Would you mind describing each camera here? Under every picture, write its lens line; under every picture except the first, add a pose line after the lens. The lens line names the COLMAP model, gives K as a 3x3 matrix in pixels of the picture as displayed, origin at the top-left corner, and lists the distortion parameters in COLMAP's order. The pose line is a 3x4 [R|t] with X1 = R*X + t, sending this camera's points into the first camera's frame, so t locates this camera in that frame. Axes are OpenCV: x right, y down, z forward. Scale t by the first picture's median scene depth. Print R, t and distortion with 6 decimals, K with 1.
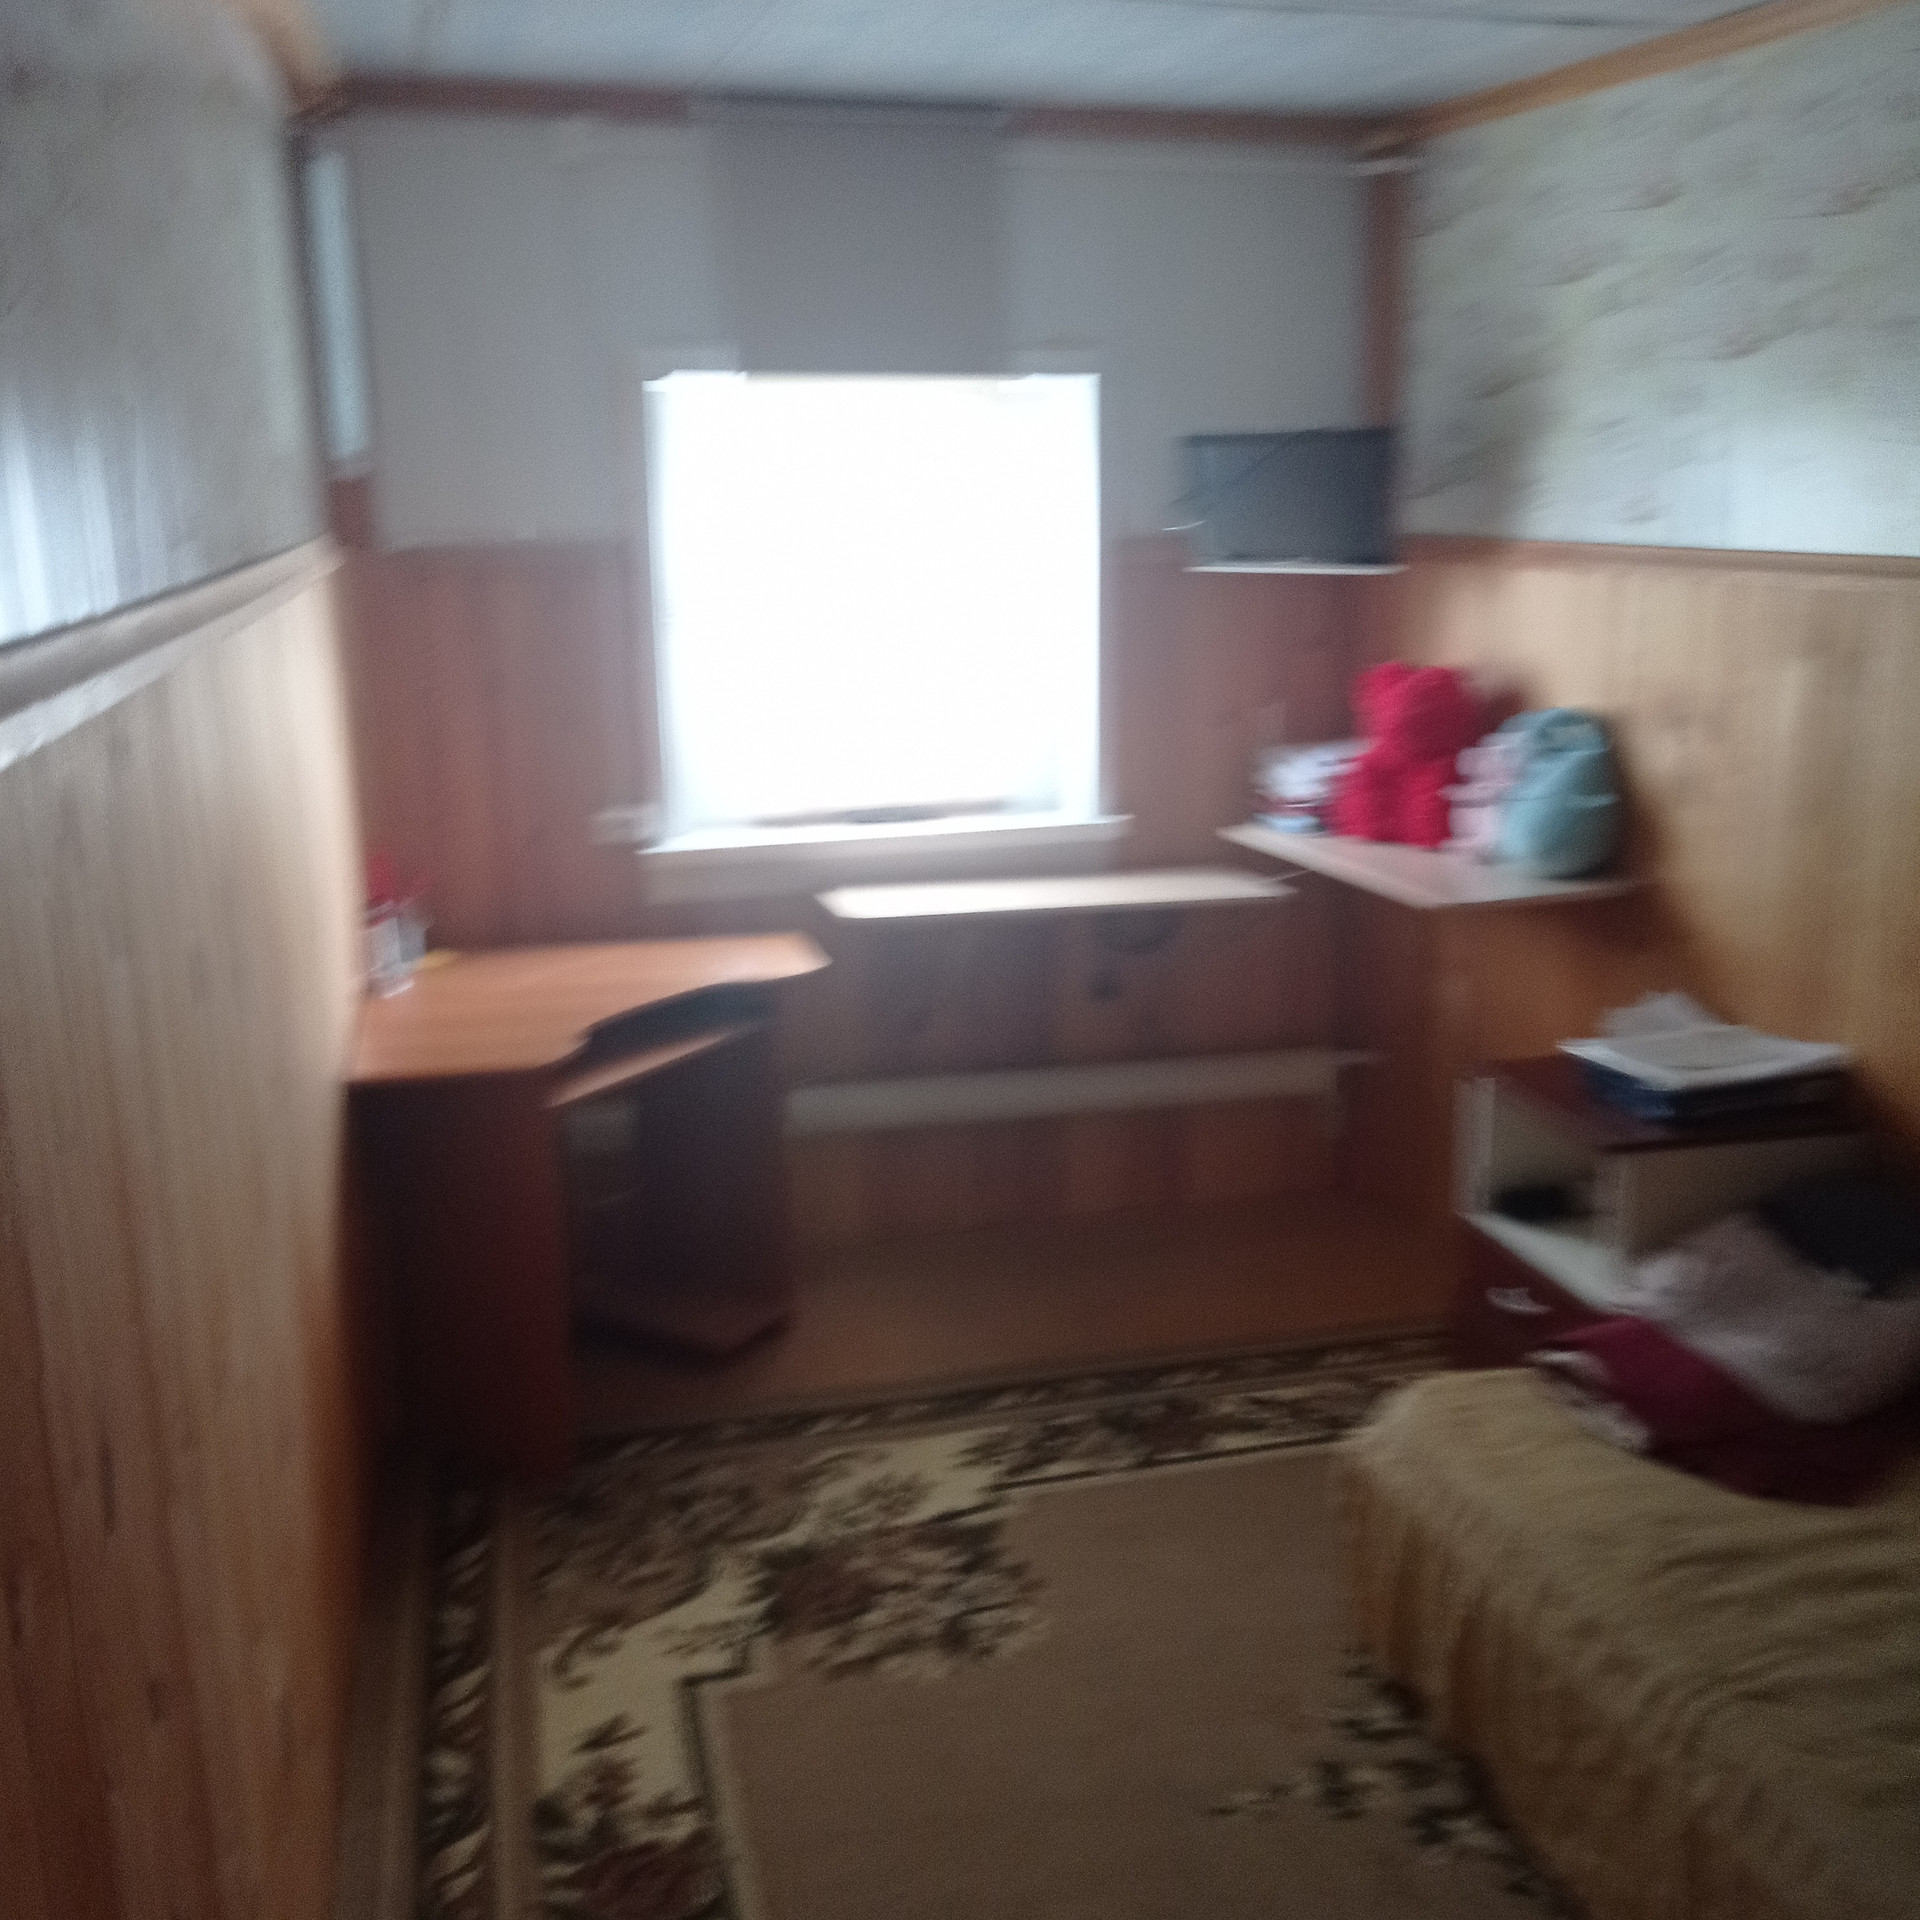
lens RADIAL K [[1898.2, 0, 961.5], [0, 1898.2, 979.1], [0, 0, 1]] dist [0.027413, 0.000000]
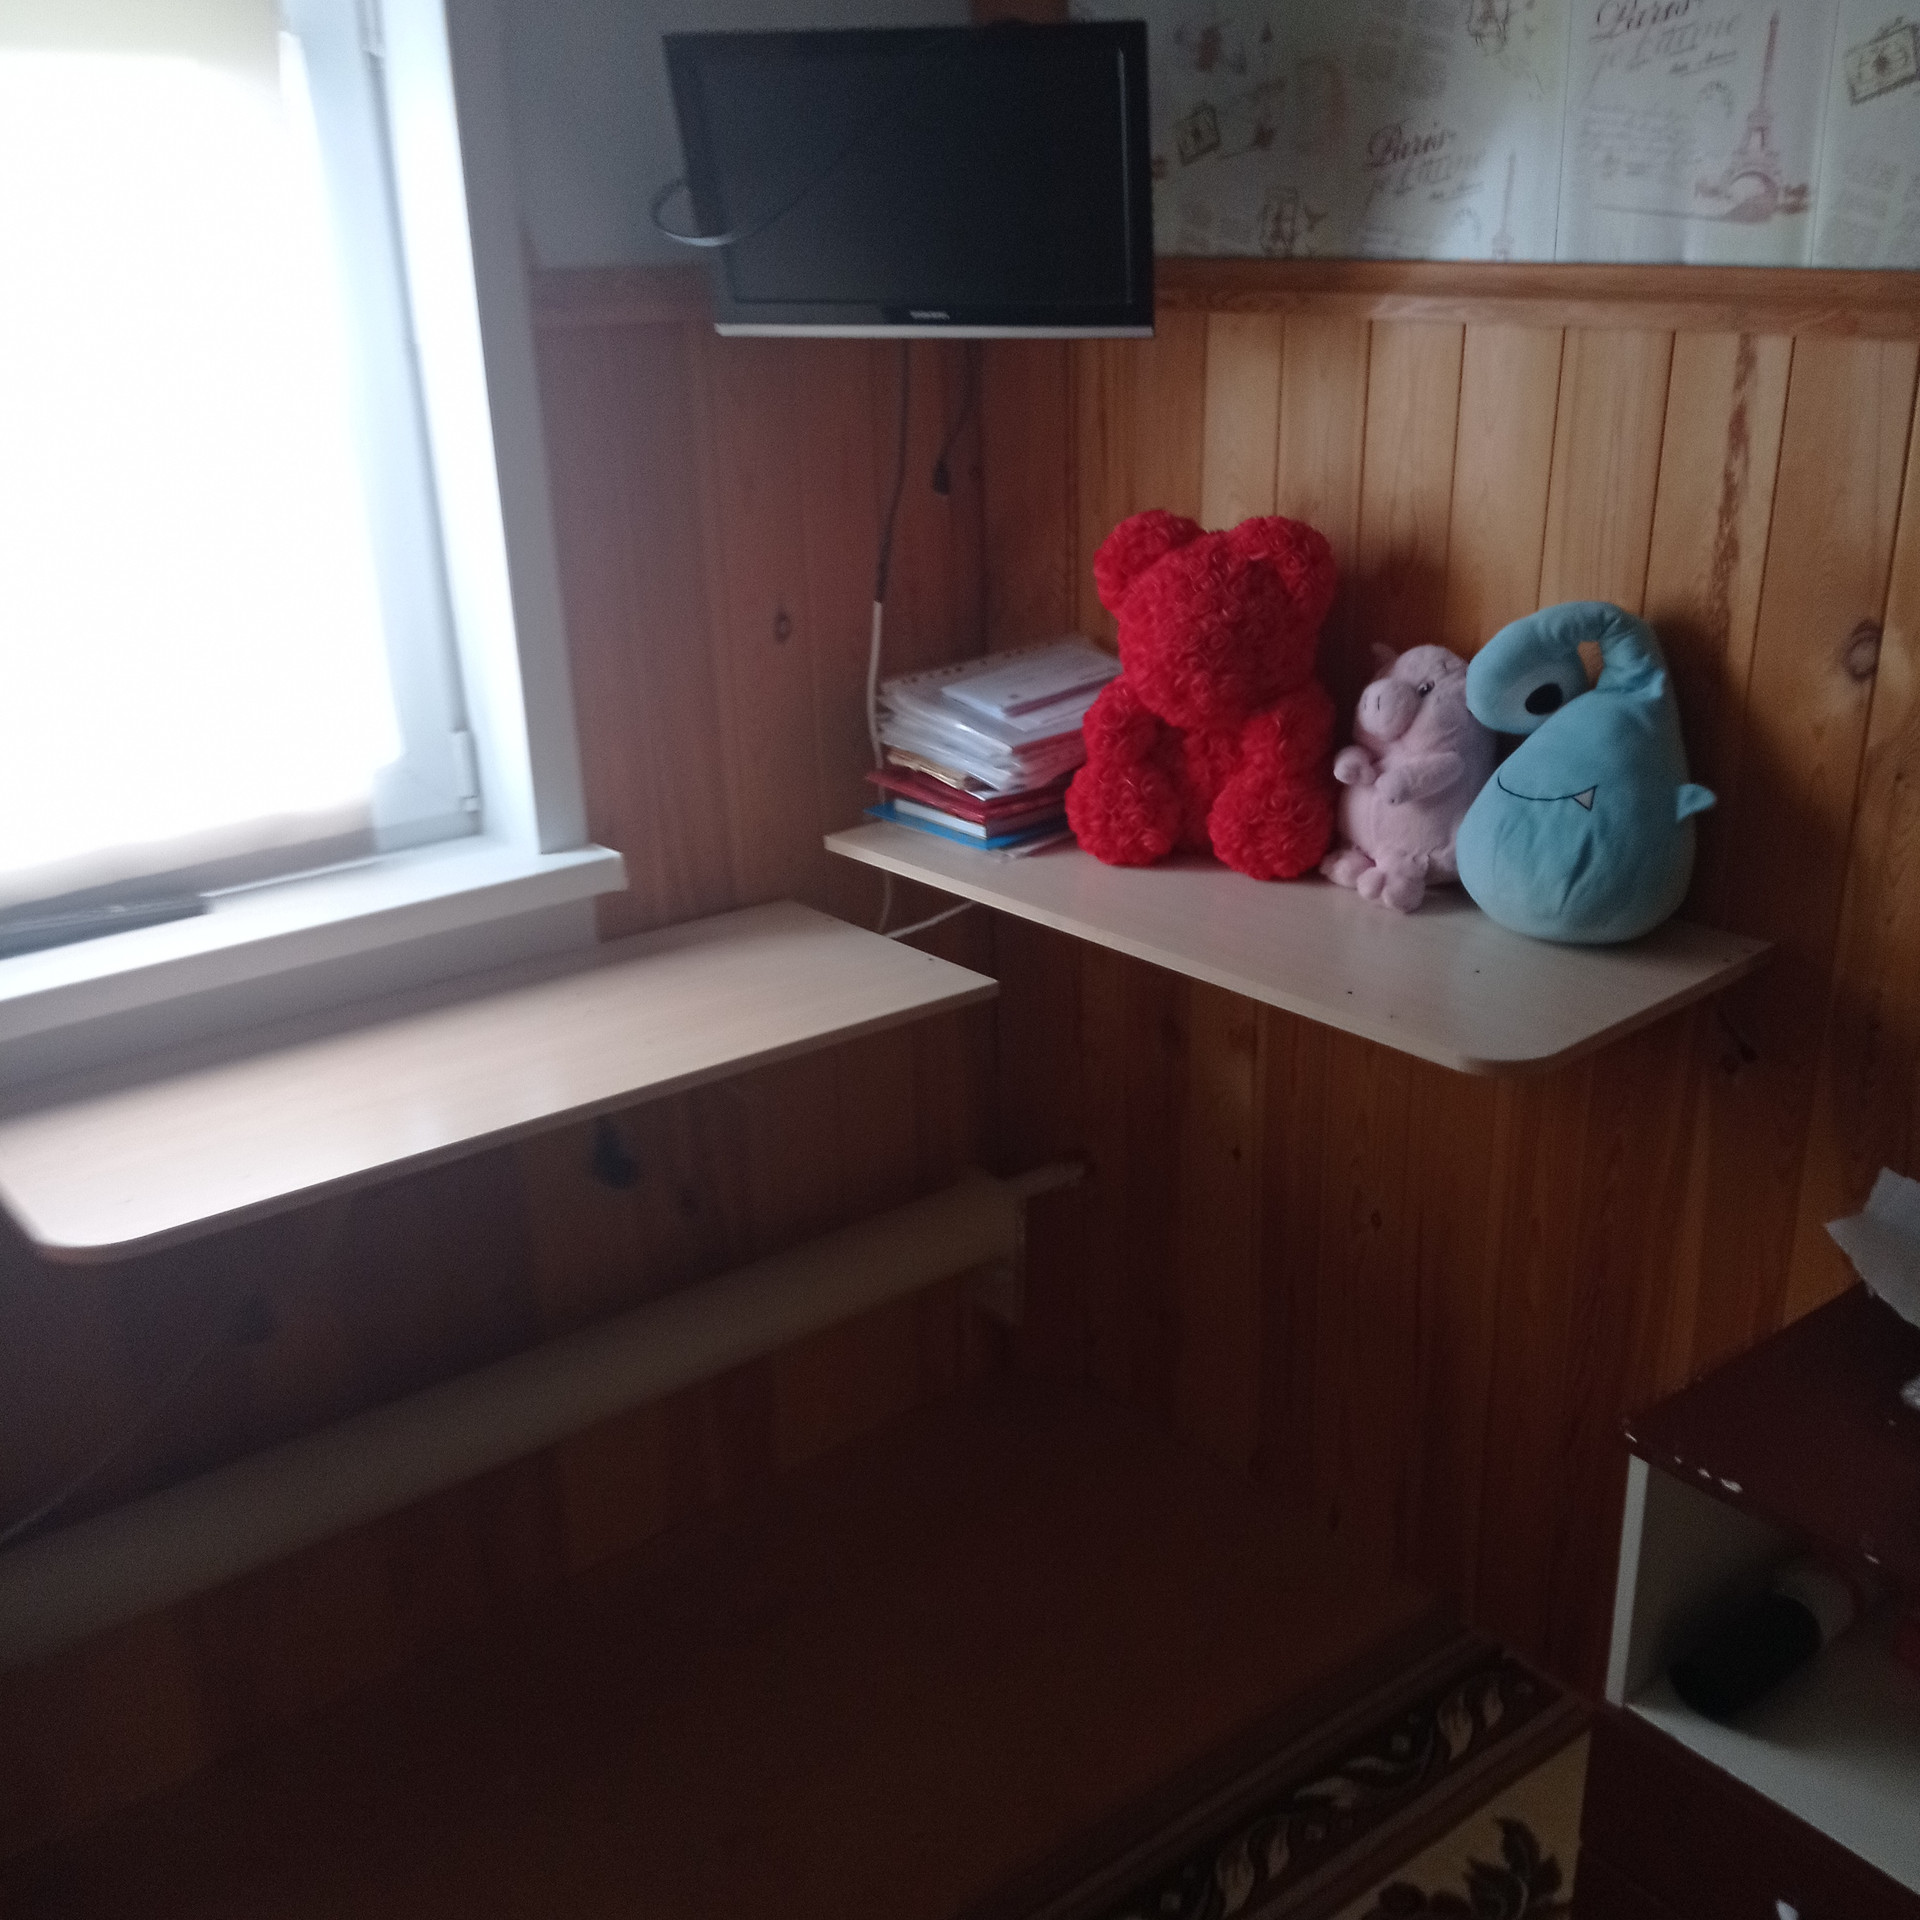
lens RADIAL K [[1898.2, 0, 956.9], [0, 1898.2, 960.0], [0, 0, 1]] dist [0.027413, 0.000000]
pose [[0.910530, -0.146854, 0.386482, -0.040622], [0.111308, 0.987348, 0.112934, -0.124500], [-0.398177, -0.059811, 0.915356, 0.609609]]
